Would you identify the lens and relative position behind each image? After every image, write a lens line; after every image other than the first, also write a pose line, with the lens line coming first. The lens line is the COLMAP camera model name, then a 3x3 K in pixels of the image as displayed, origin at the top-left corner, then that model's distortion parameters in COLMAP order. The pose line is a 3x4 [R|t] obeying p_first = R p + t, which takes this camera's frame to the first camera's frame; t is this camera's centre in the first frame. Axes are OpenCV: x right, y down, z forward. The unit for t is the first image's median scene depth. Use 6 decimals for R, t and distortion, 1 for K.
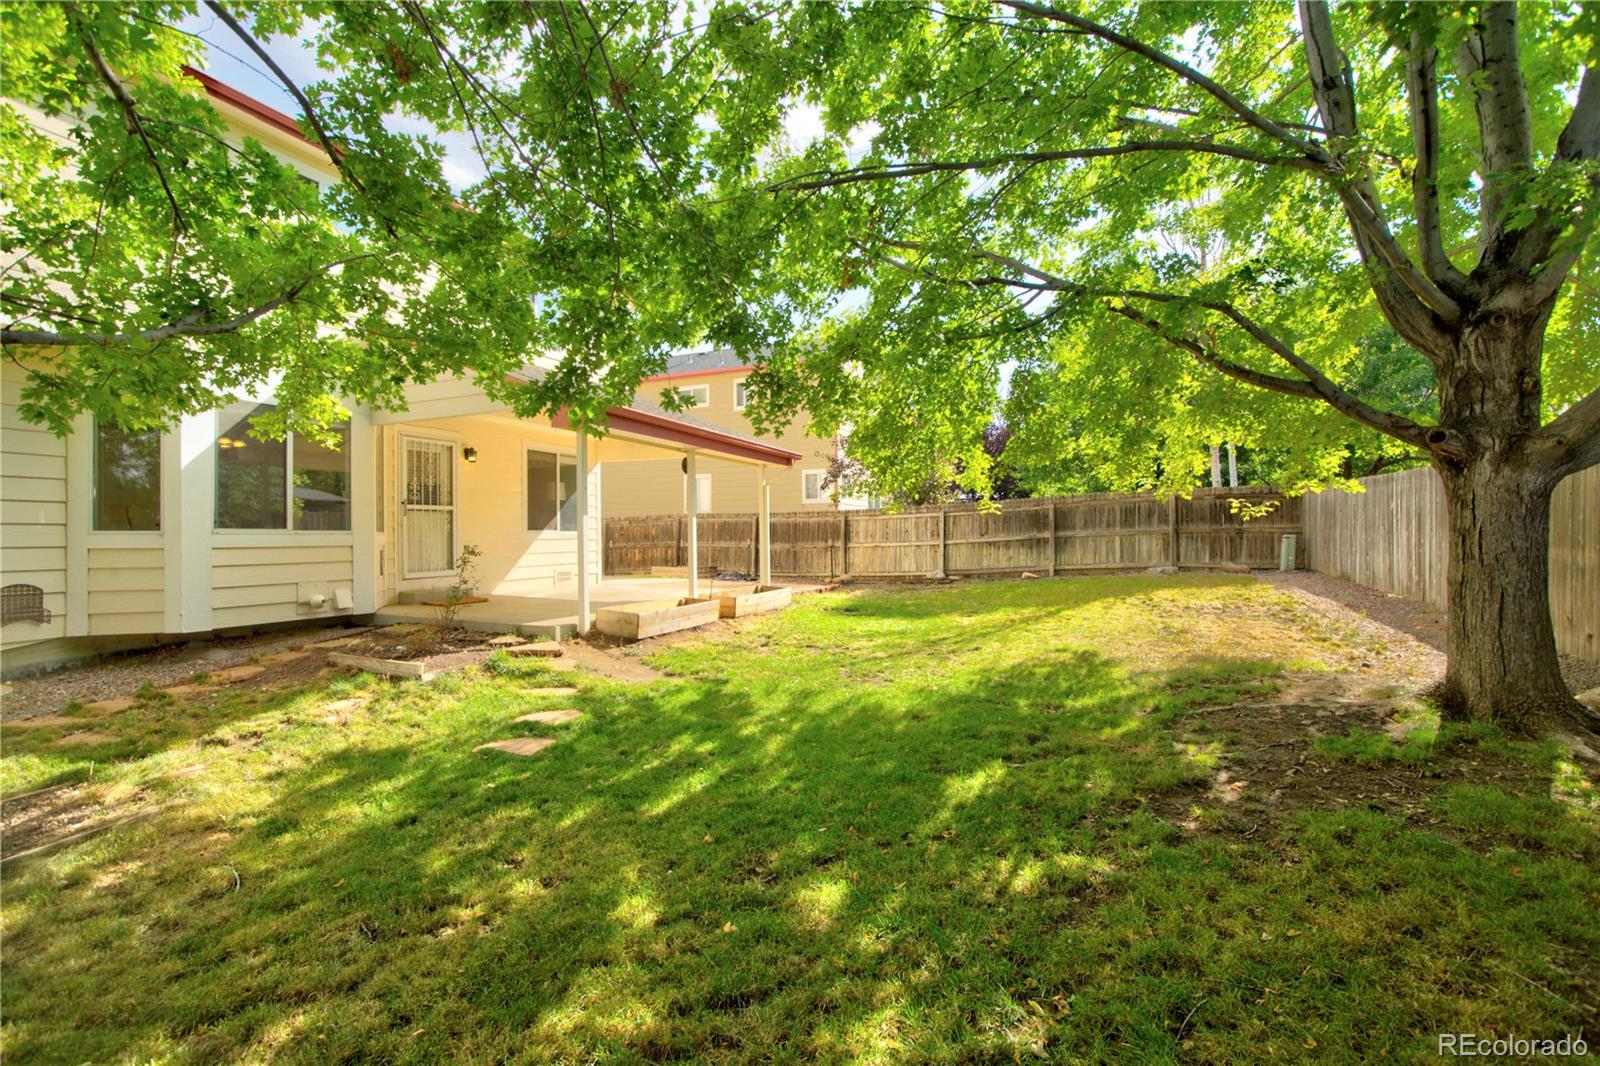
lens RADIAL K [[682.7, 0, 798.8], [0, 682.7, 534.9], [0, 0, 1]] dist [-0.013791, 0.004092]
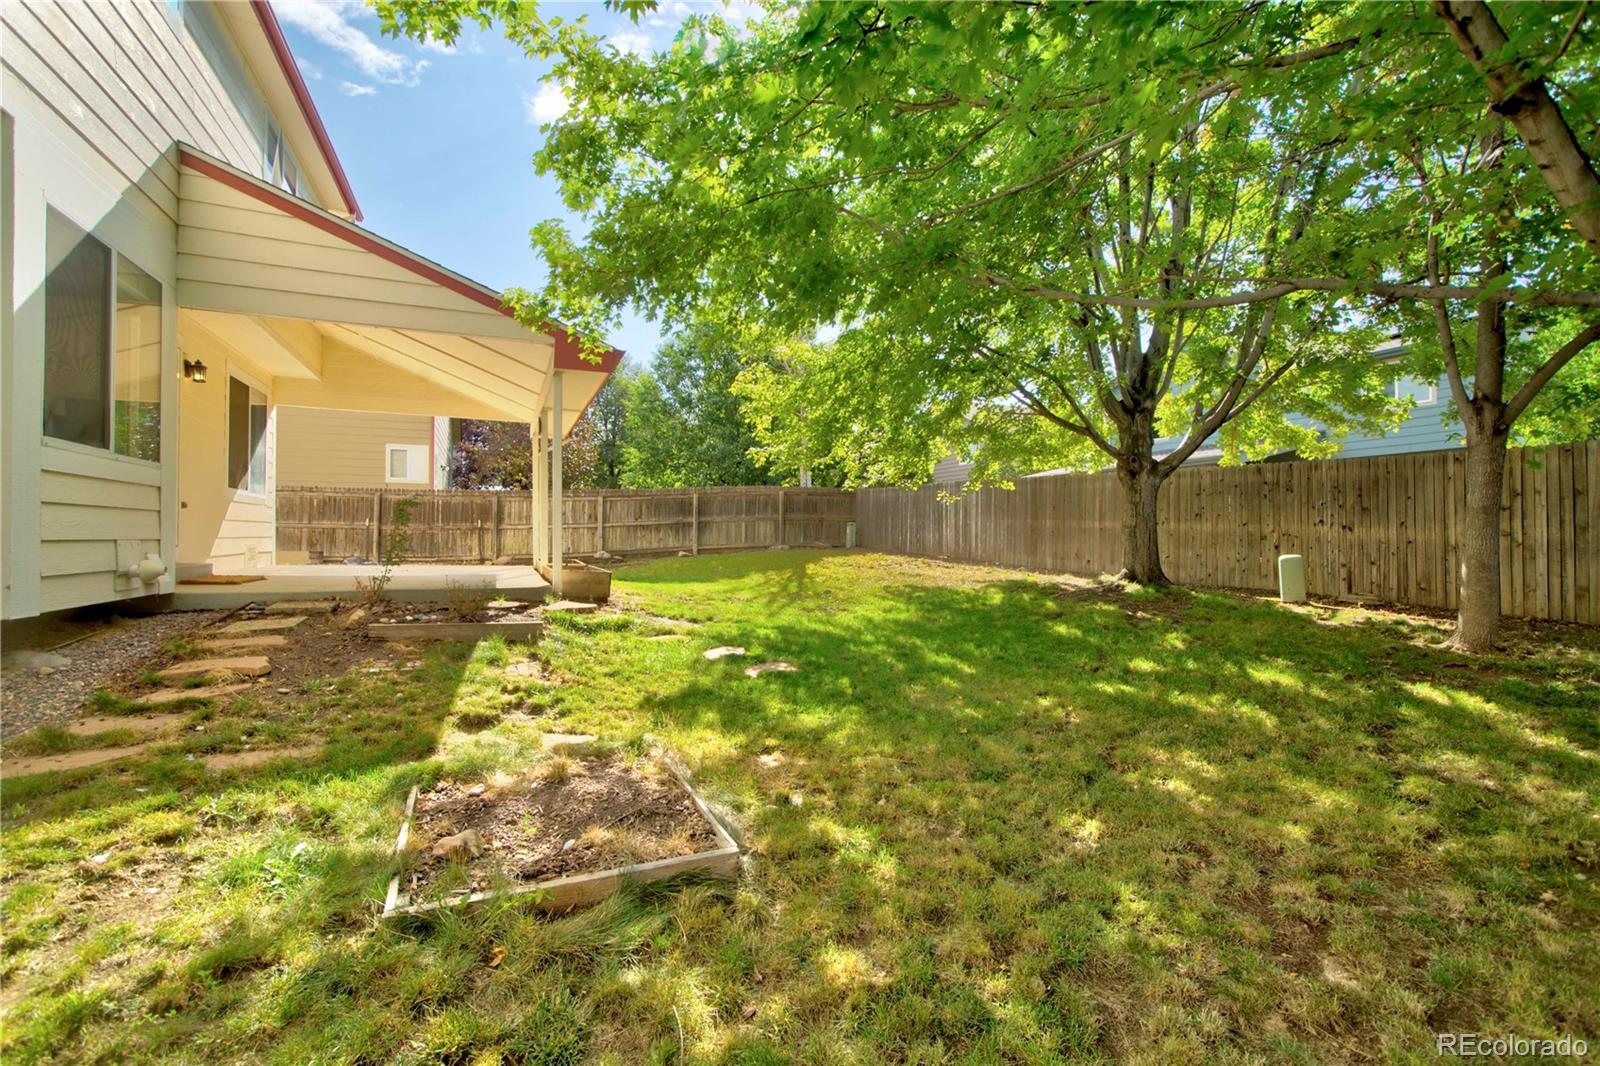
lens RADIAL K [[682.7, 0, 797.4], [0, 682.7, 533.6], [0, 0, 1]] dist [-0.013791, 0.004092]
pose [[0.687876, 0.010086, 0.725758, -0.369881], [-0.007252, 0.999949, -0.007023, 0.031104], [-0.725792, -0.000432, 0.687914, 0.054657]]
